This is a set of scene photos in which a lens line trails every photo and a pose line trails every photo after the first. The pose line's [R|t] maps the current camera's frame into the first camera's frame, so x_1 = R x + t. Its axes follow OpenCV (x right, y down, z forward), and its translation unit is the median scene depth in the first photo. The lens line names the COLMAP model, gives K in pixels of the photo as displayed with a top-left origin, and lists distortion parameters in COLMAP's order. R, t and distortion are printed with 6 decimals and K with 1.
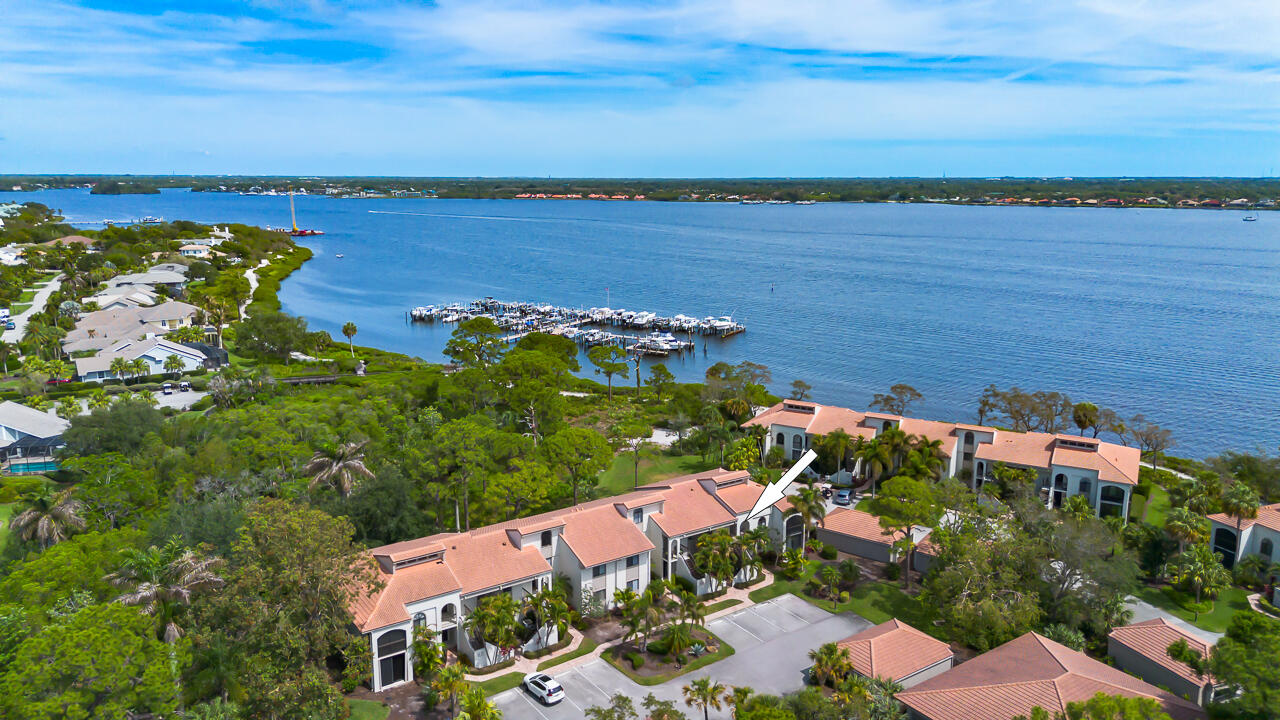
lens RADIAL K [[908.0, 0, 636.7], [0, 908.0, 357.4], [0, 0, 1]] dist [0.050435, -0.037543]
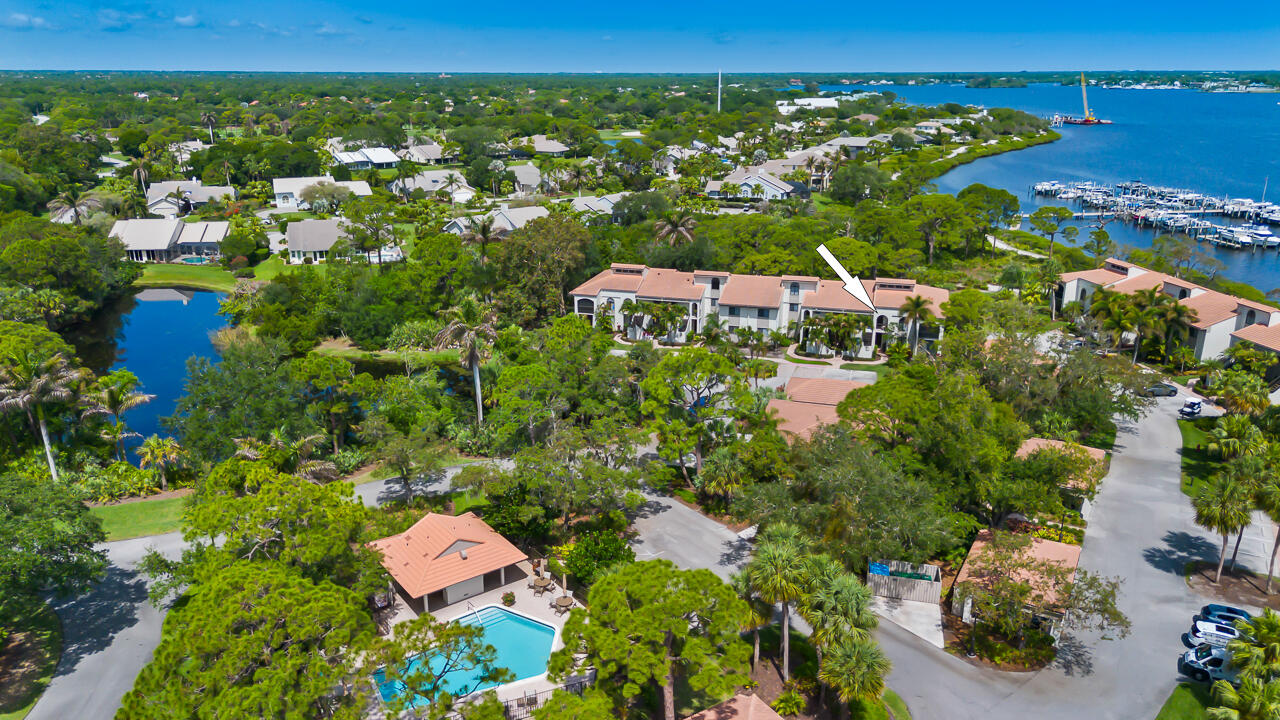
lens RADIAL K [[908.0, 0, 633.9], [0, 908.0, 362.8], [0, 0, 1]] dist [0.050435, -0.037543]
pose [[0.629501, 0.234174, -0.740871, 0.532861], [-0.150738, 0.972194, 0.179211, 0.050104], [0.762237, -0.001136, 0.647297, -0.009690]]
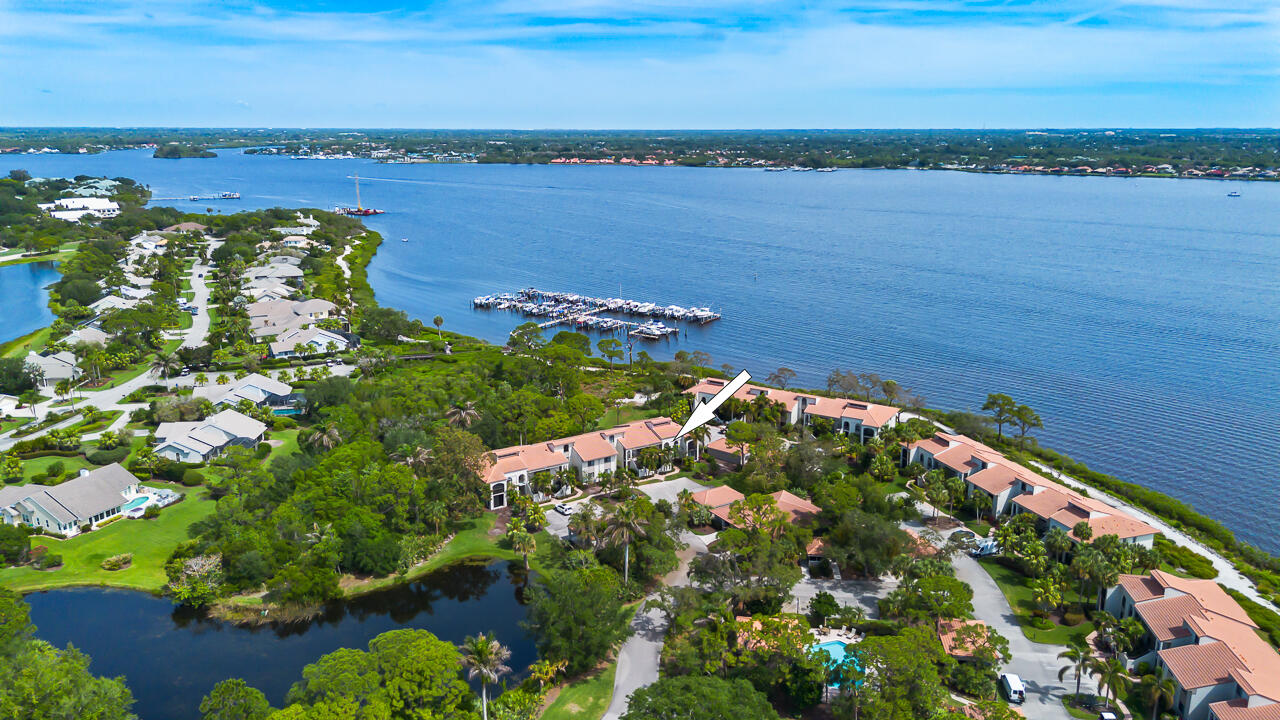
lens RADIAL K [[908.0, 0, 636.6], [0, 908.0, 350.9], [0, 0, 1]] dist [0.050435, -0.037543]
pose [[0.999252, 0.008141, -0.037815, 0.083579], [-0.006458, 0.998993, 0.044409, -0.071035], [0.038138, -0.044132, 0.998297, -0.639699]]
